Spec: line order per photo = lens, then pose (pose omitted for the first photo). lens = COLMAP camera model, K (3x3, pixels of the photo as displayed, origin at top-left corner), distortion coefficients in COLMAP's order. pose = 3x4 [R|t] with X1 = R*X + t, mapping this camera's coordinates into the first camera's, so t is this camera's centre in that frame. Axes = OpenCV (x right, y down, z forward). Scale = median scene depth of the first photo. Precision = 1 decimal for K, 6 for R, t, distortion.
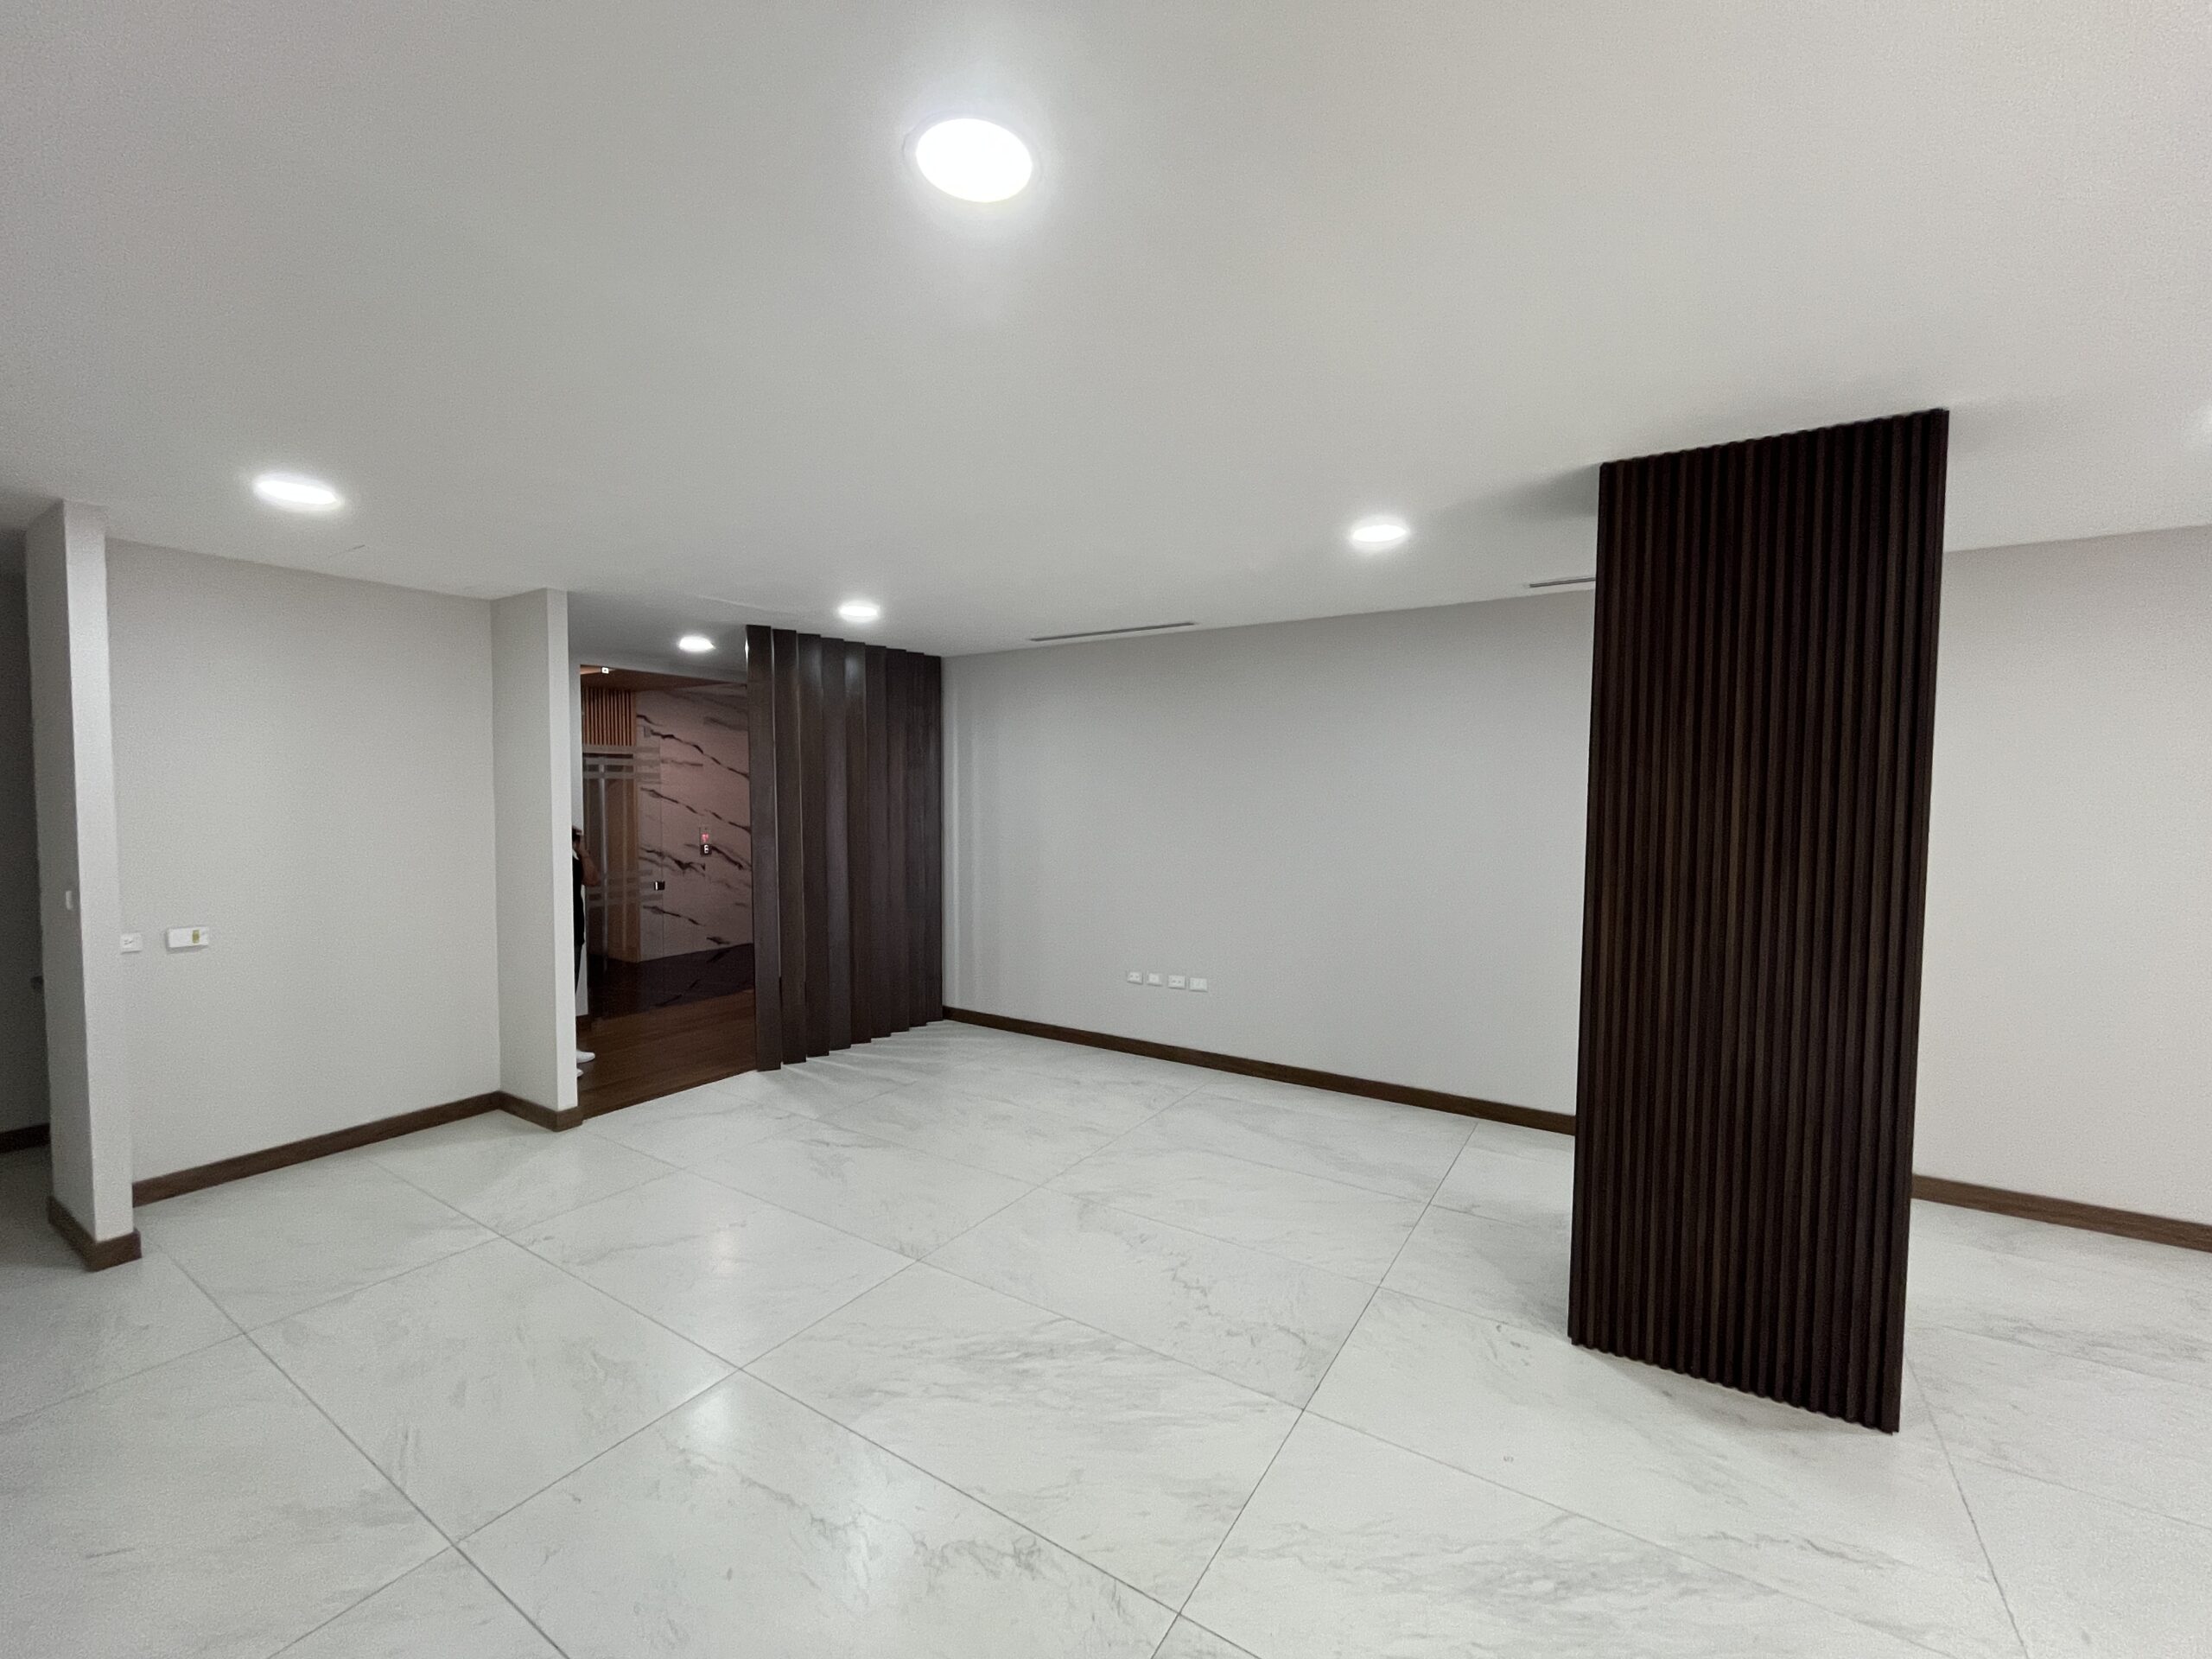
lens RADIAL K [[892.4, 0, 1106.8], [0, 892.4, 829.9], [0, 0, 1]] dist [-0.001236, -0.000372]
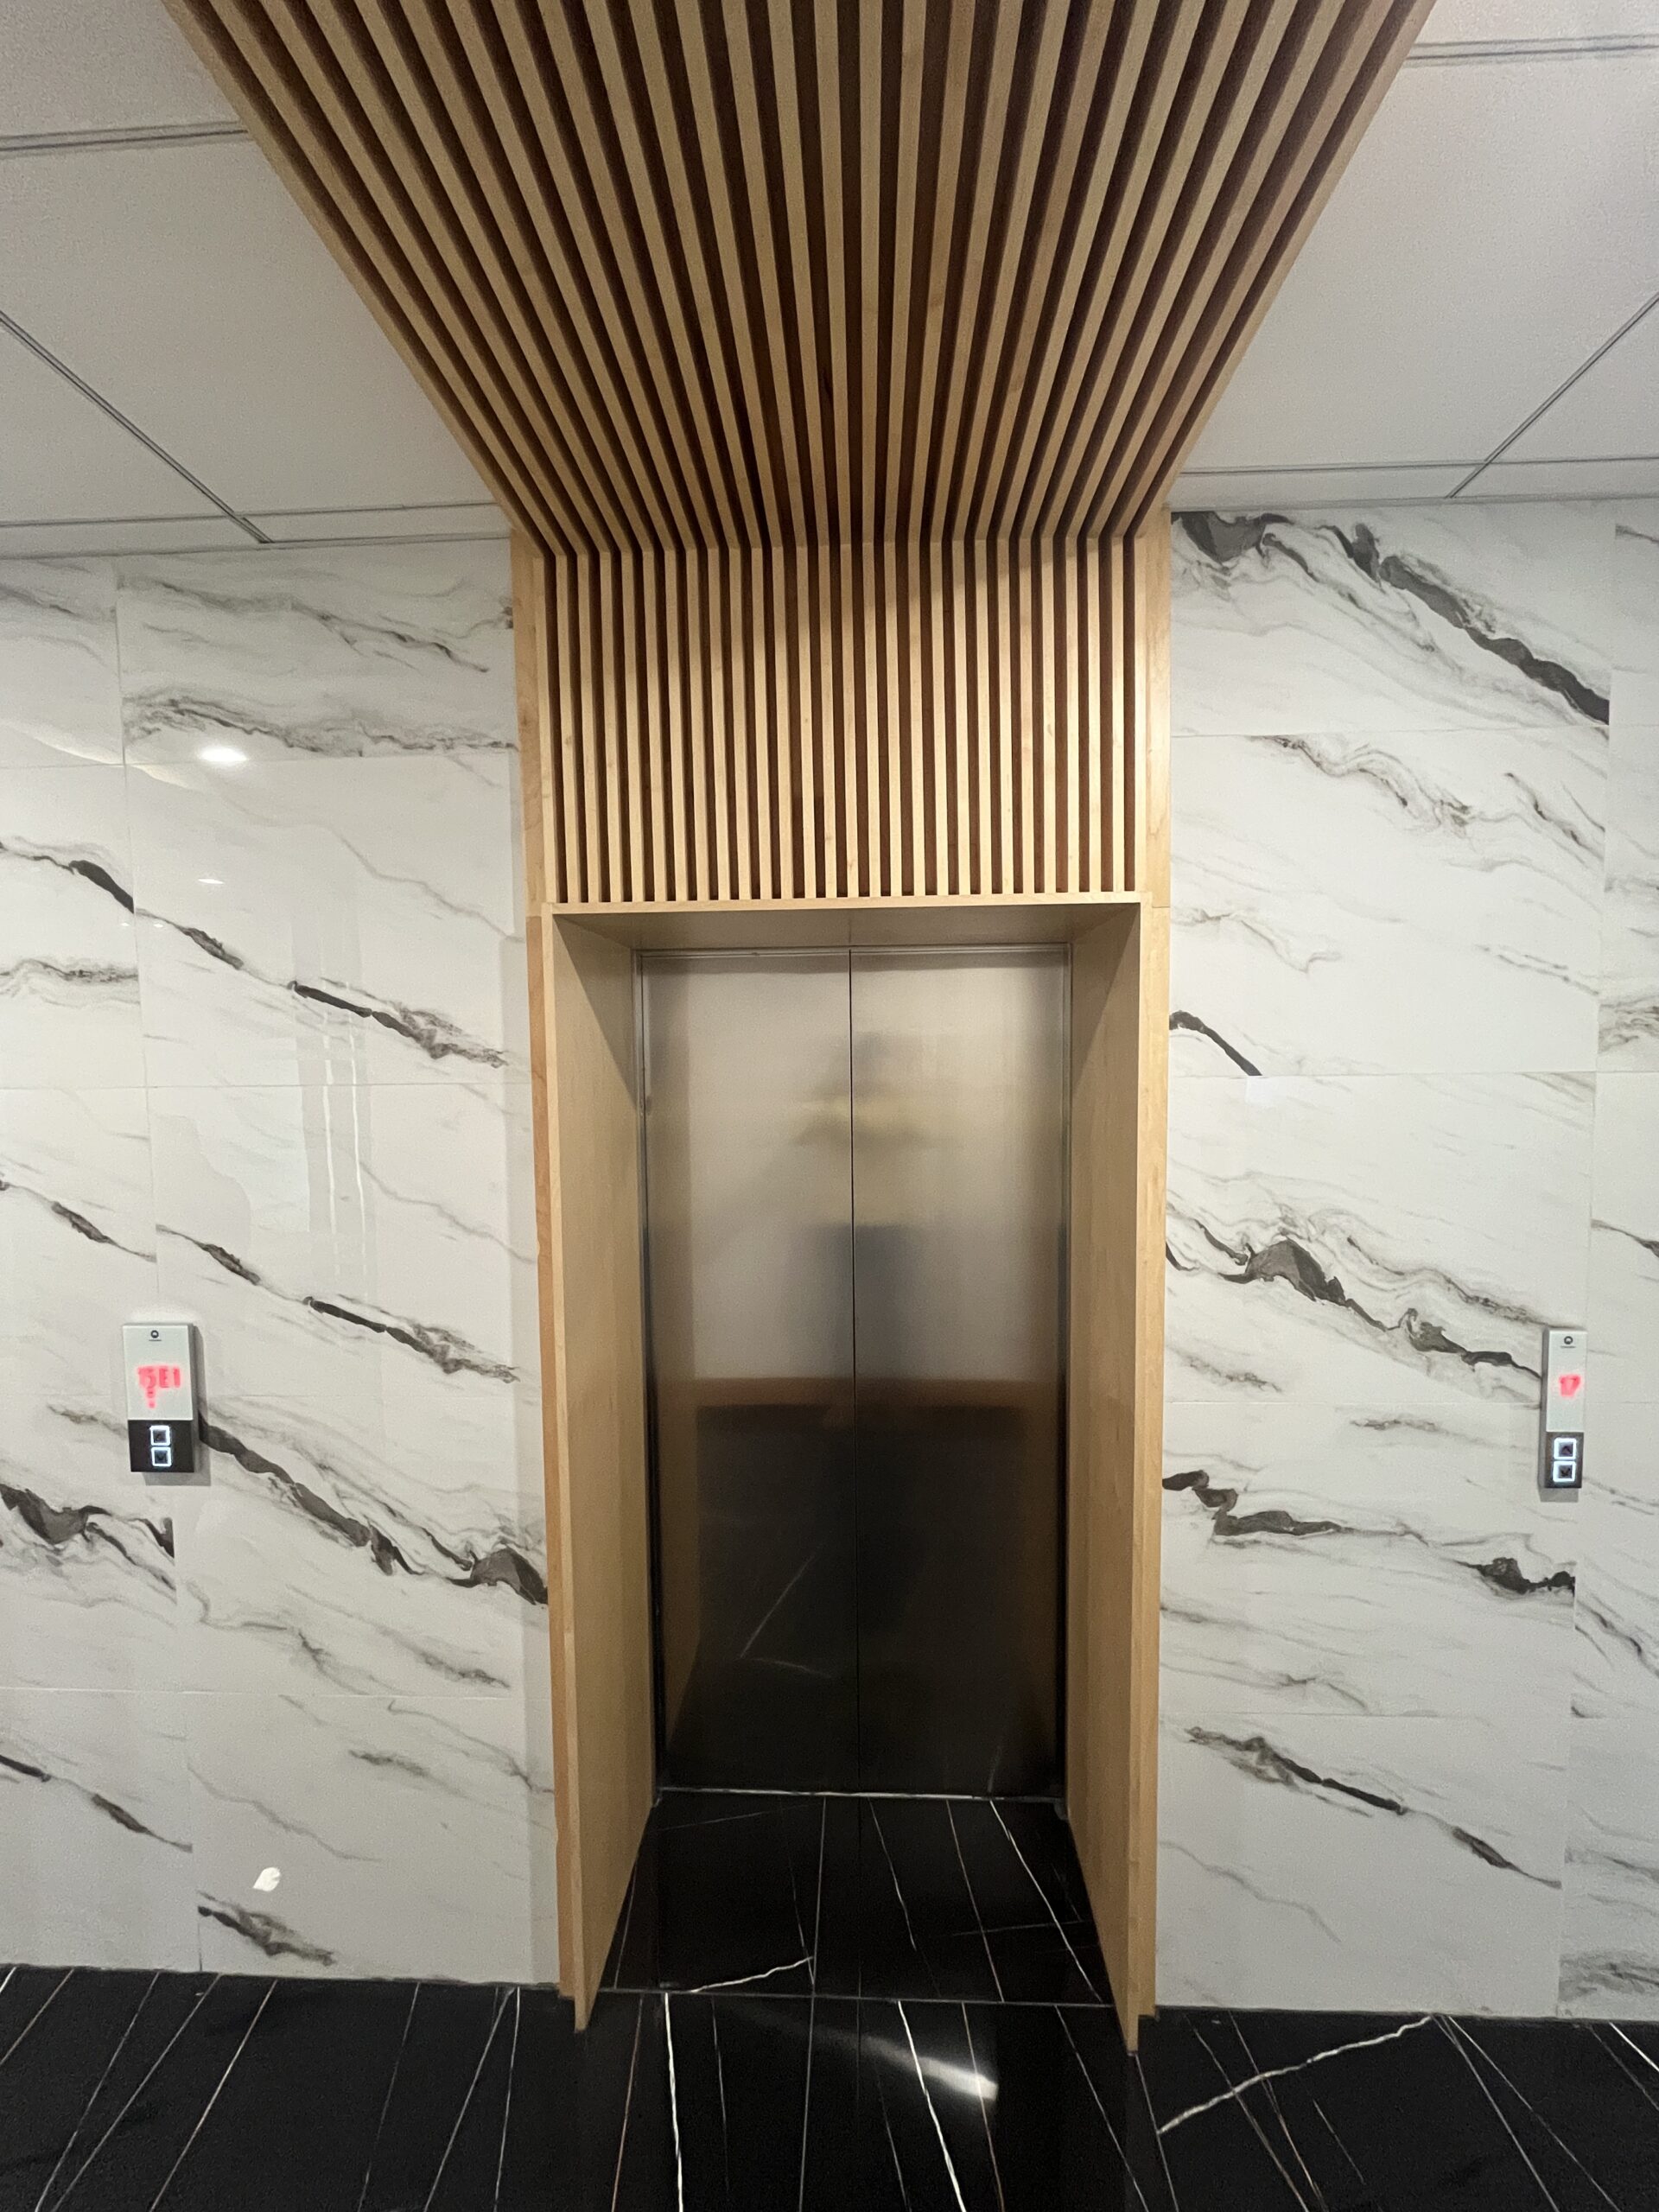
lens RADIAL K [[892.4, 0, 831.2], [0, 892.4, 1106.7], [0, 0, 1]] dist [-0.001236, -0.000372]
pose [[0.504477, 0.042435, -0.862382, -0.231706], [-0.025971, 0.999085, 0.033969, -0.056487], [0.863035, 0.005261, 0.505117, 1.033521]]
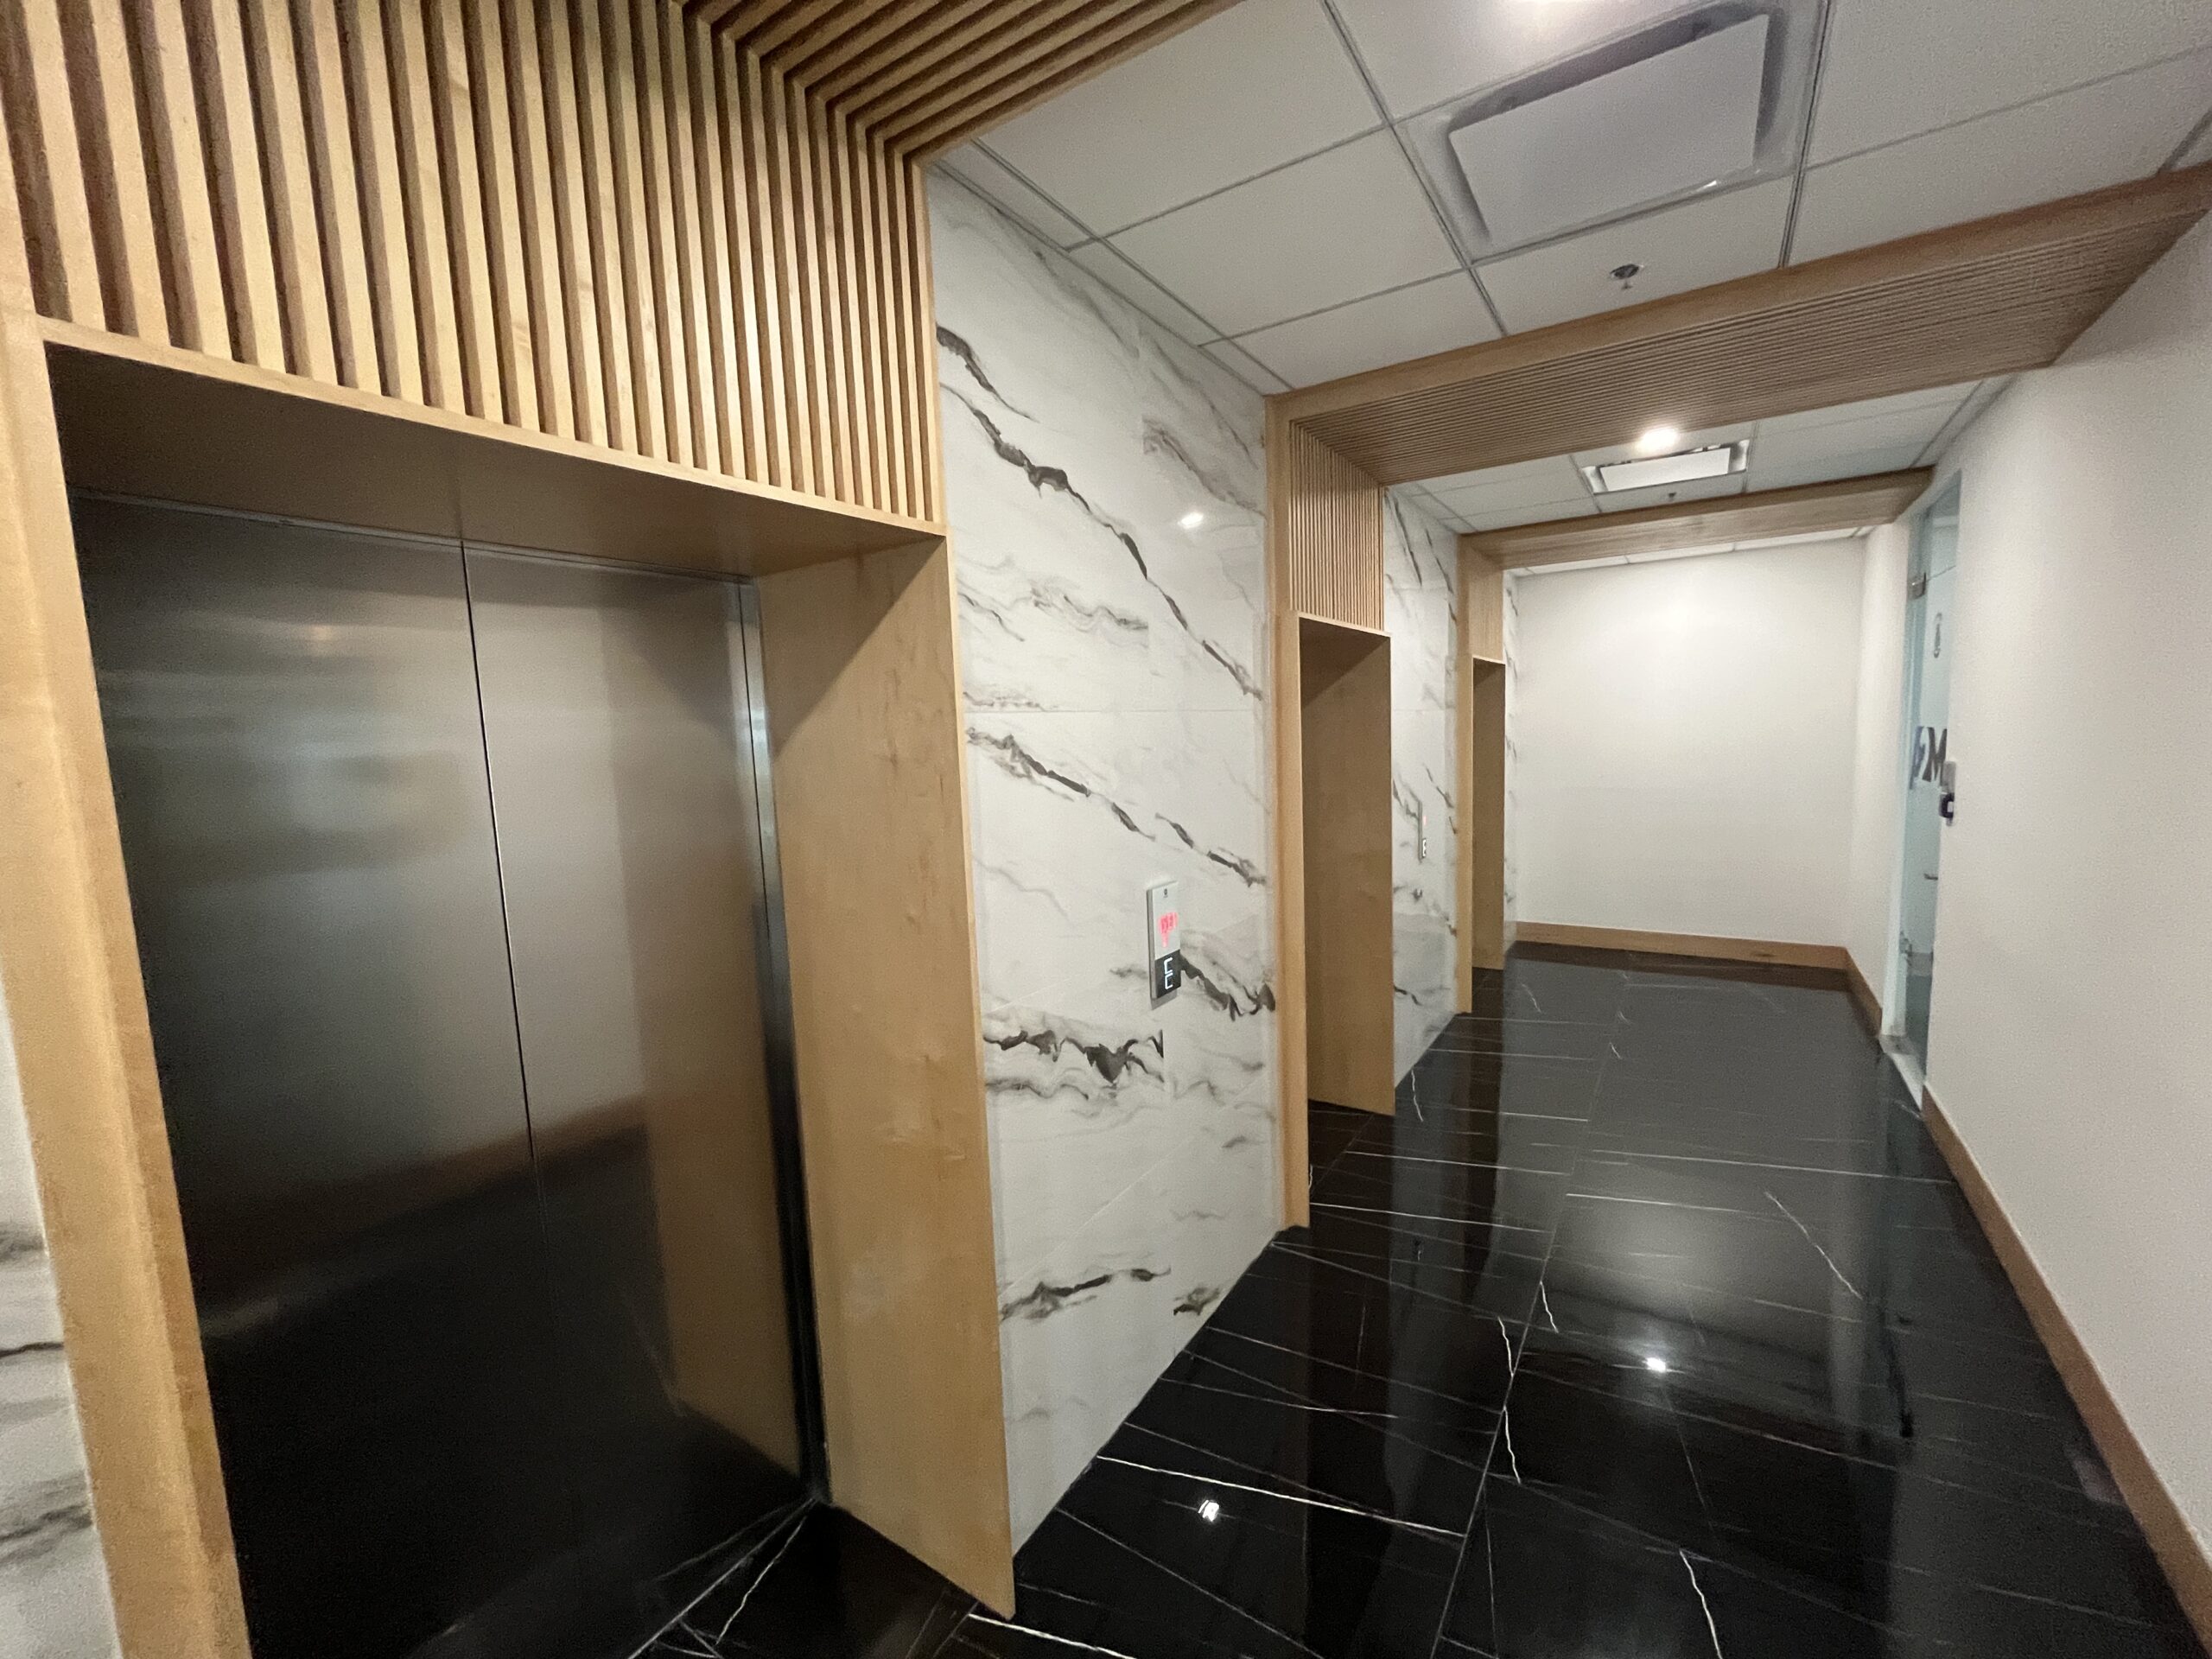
lens RADIAL K [[892.4, 0, 1117.7], [0, 892.4, 827.8], [0, 0, 1]] dist [-0.001236, -0.000372]
pose [[0.999076, -0.041567, -0.010945, -0.461805], [0.042173, 0.997139, 0.062727, -0.034810], [0.008306, -0.063130, 0.997971, 0.763524]]
